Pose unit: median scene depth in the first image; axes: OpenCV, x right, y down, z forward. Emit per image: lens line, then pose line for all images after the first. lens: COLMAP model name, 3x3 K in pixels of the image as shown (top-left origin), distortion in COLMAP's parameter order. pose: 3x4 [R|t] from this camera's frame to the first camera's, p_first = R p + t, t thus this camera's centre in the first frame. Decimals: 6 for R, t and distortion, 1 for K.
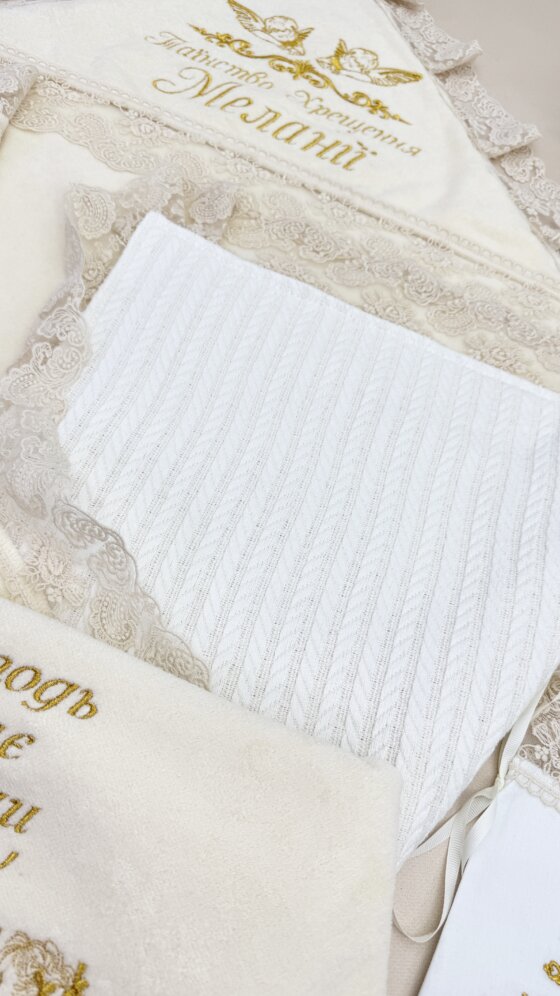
lens RADIAL K [[693.4, 0, 278.7], [0, 693.4, 541.2], [0, 0, 1]] dist [0.001467, -0.002293]
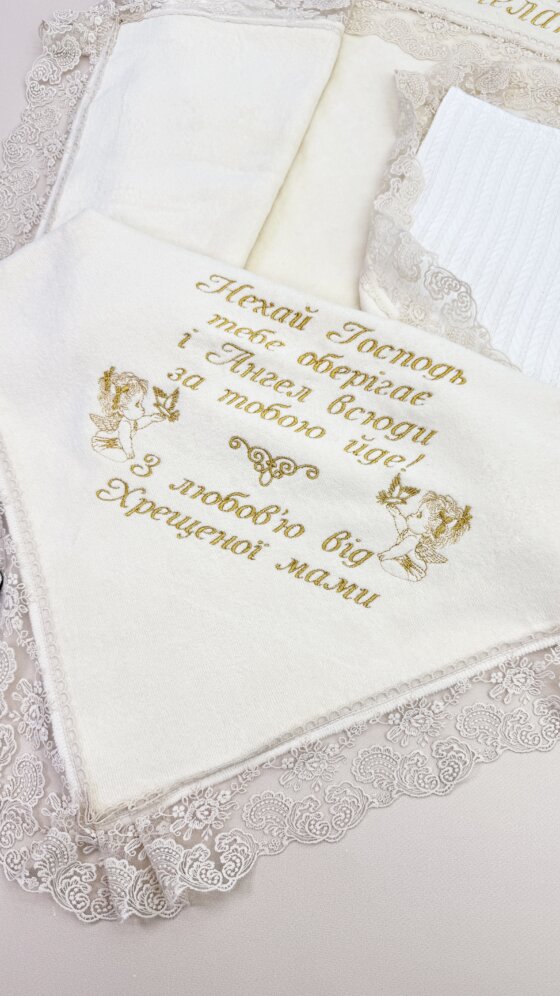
lens RADIAL K [[693.4, 0, 278.7], [0, 693.4, 541.2], [0, 0, 1]] dist [0.001467, -0.002293]
pose [[0.987041, 0.022079, -0.158945, -0.314044], [-0.007165, 0.995566, 0.093797, 0.345735], [0.160311, -0.091443, 0.982822, -0.579536]]
